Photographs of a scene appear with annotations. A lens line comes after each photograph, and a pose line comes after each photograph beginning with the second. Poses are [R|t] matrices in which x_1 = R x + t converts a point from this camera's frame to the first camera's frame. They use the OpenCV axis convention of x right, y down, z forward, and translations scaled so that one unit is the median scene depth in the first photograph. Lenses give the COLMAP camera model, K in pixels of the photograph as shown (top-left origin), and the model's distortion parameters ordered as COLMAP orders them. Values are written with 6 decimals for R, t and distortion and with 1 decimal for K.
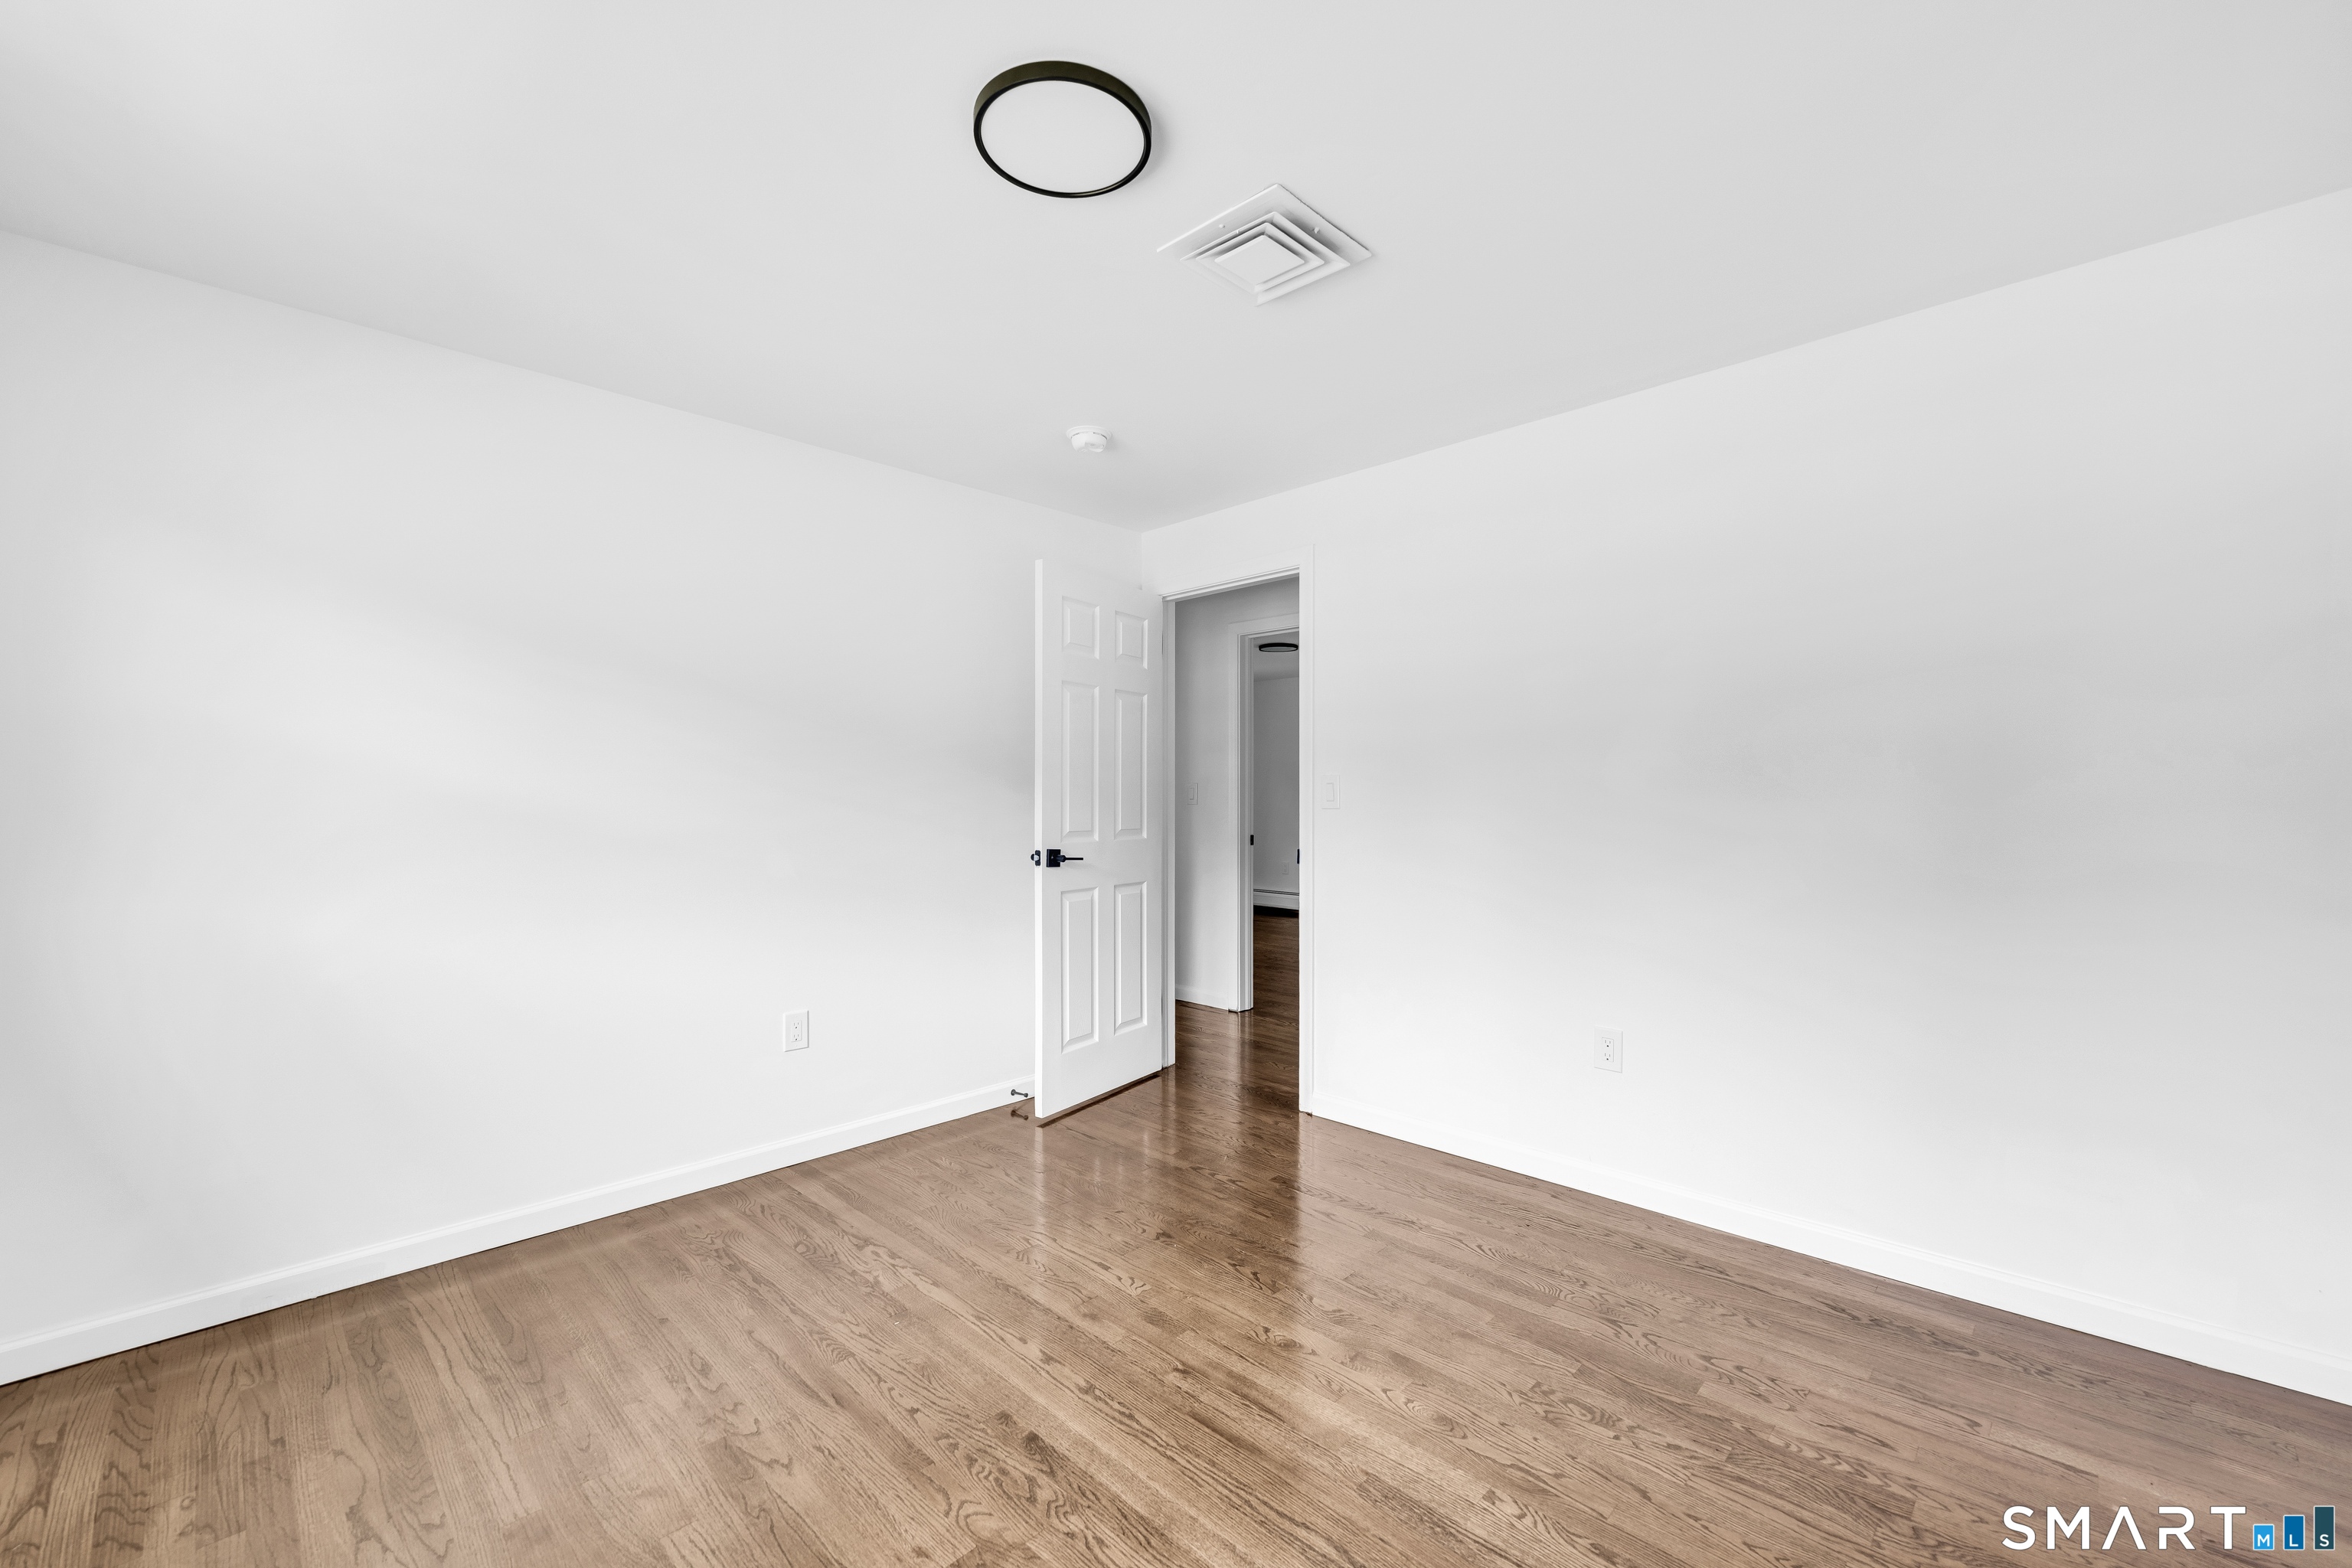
lens RADIAL K [[931.5, 0, 1194.7], [0, 931.5, 779.1], [0, 0, 1]] dist [-0.002109, -0.000015]
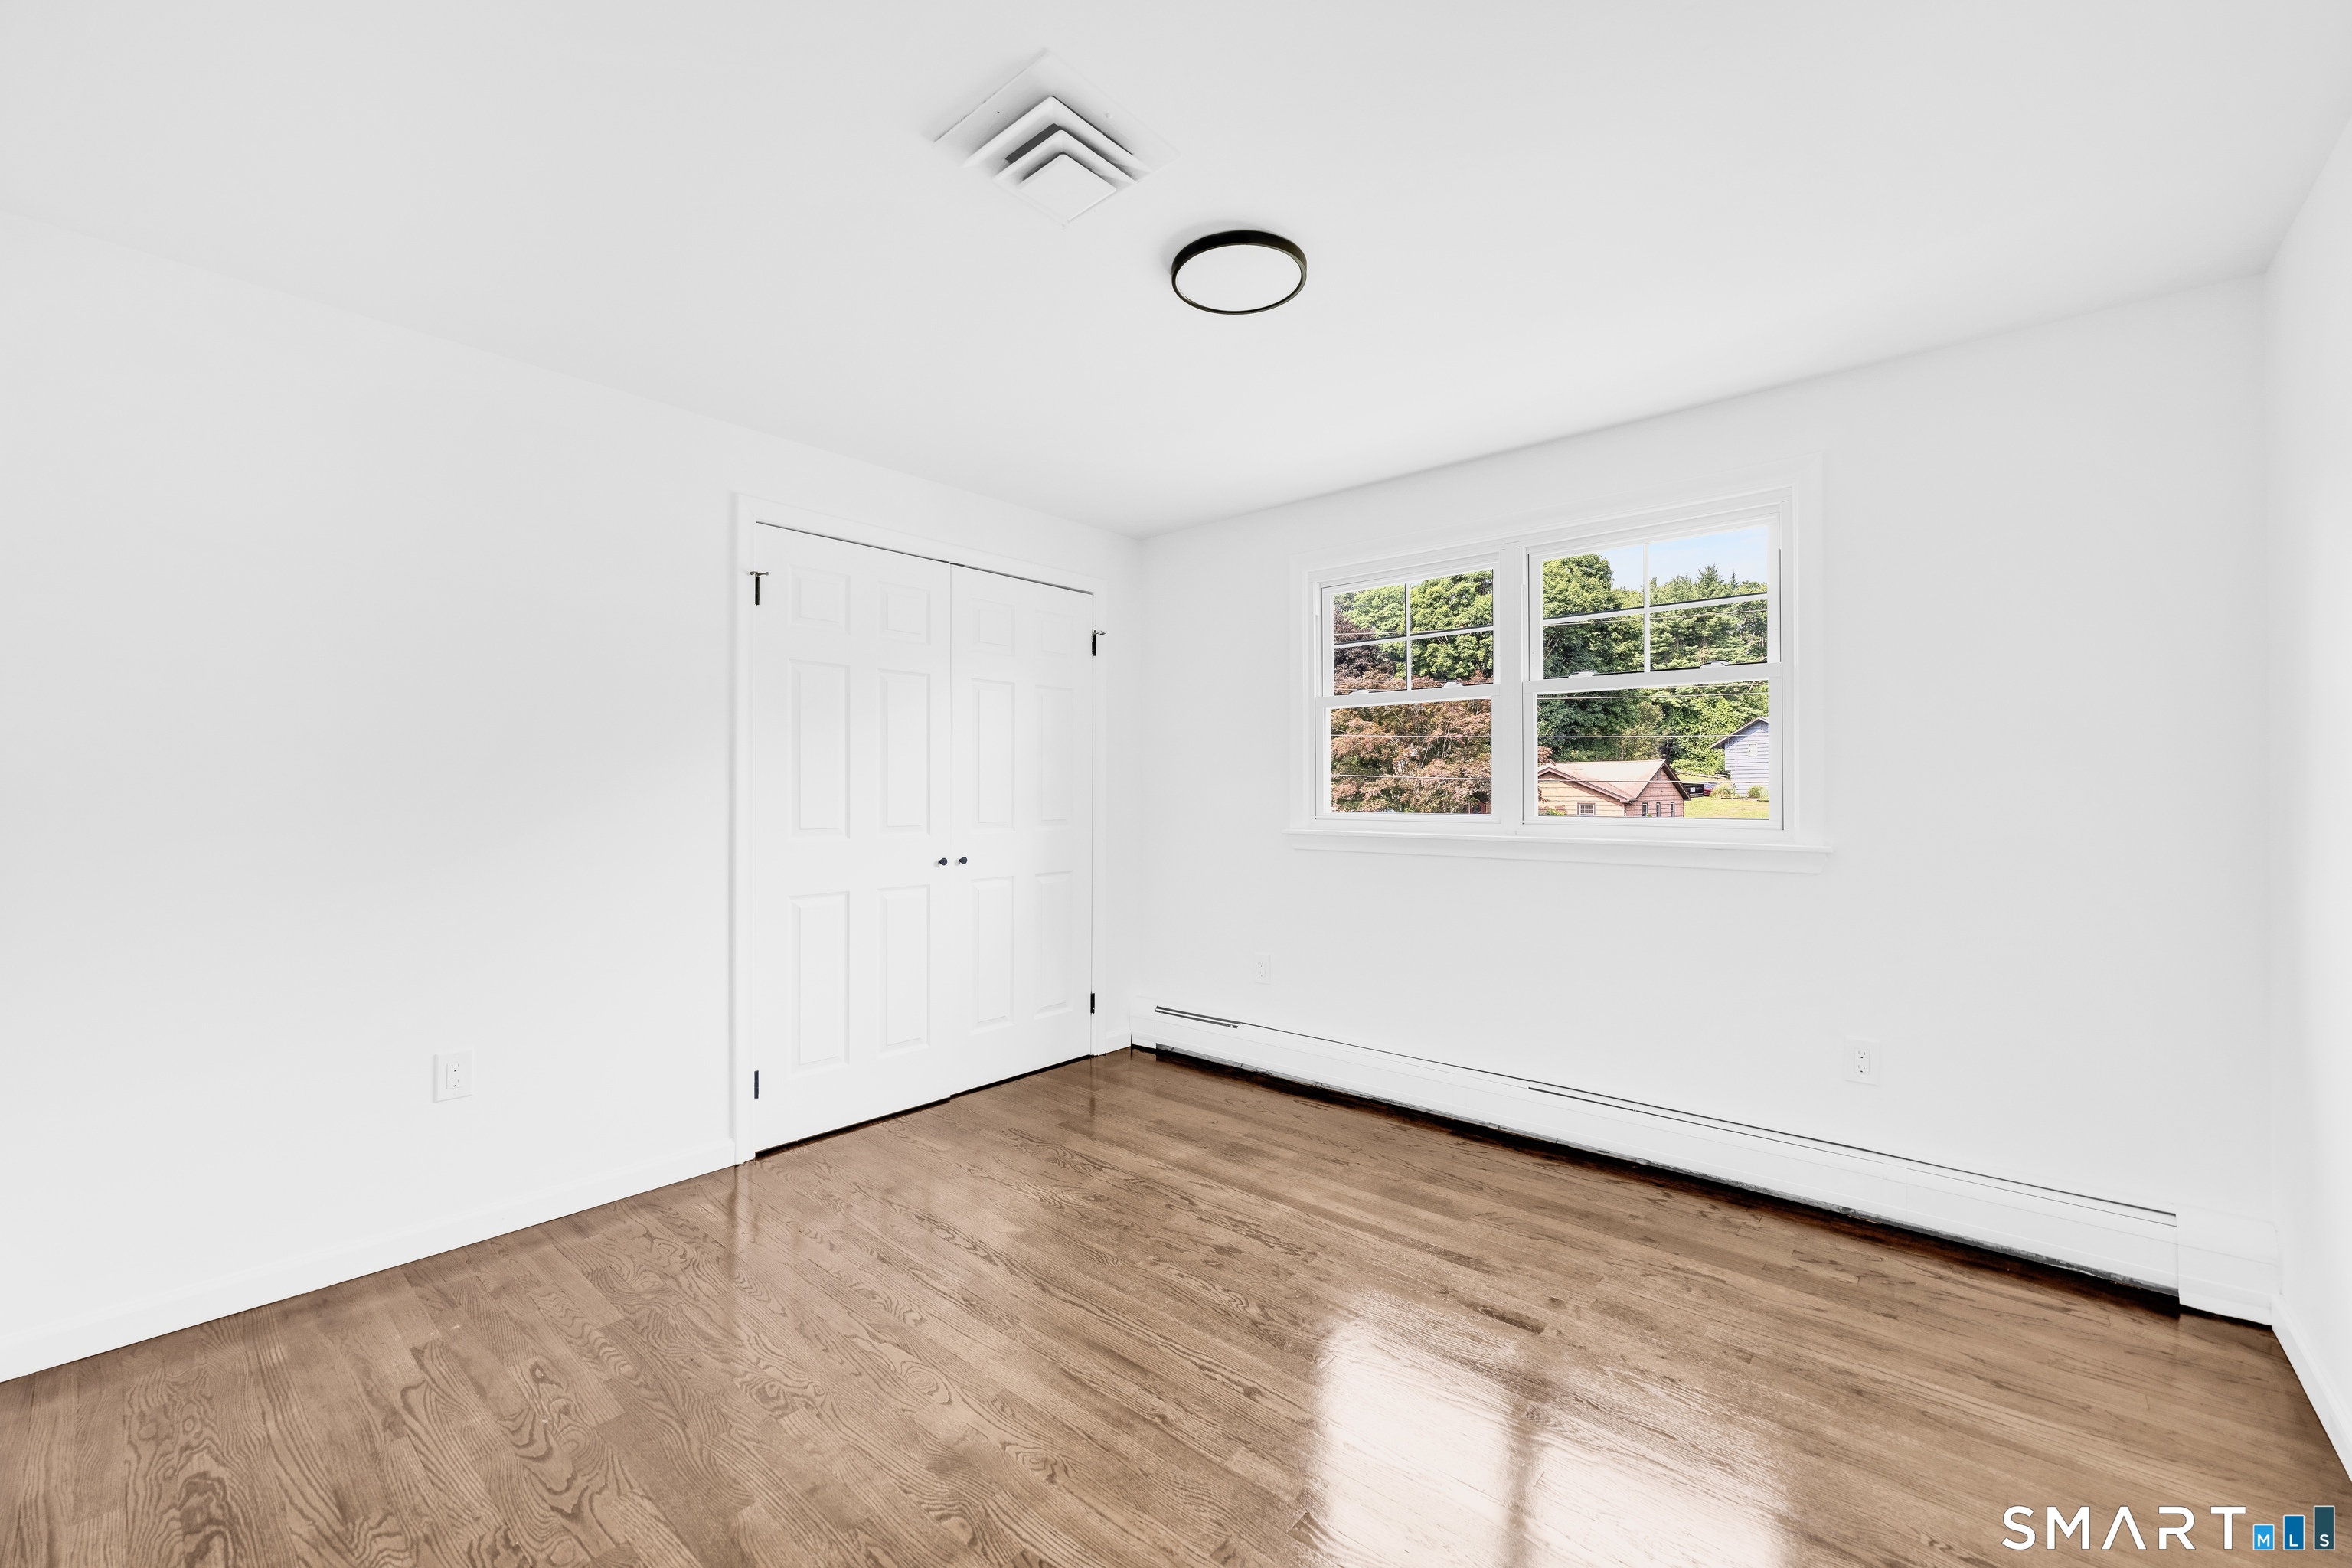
lens RADIAL K [[931.5, 0, 1194.7], [0, 931.5, 779.1], [0, 0, 1]] dist [-0.002109, -0.000015]
pose [[-0.998510, 0.002299, -0.054521, -0.002572], [0.003823, 0.999605, -0.027860, 0.029944], [0.054436, -0.028027, -0.998124, 2.094600]]
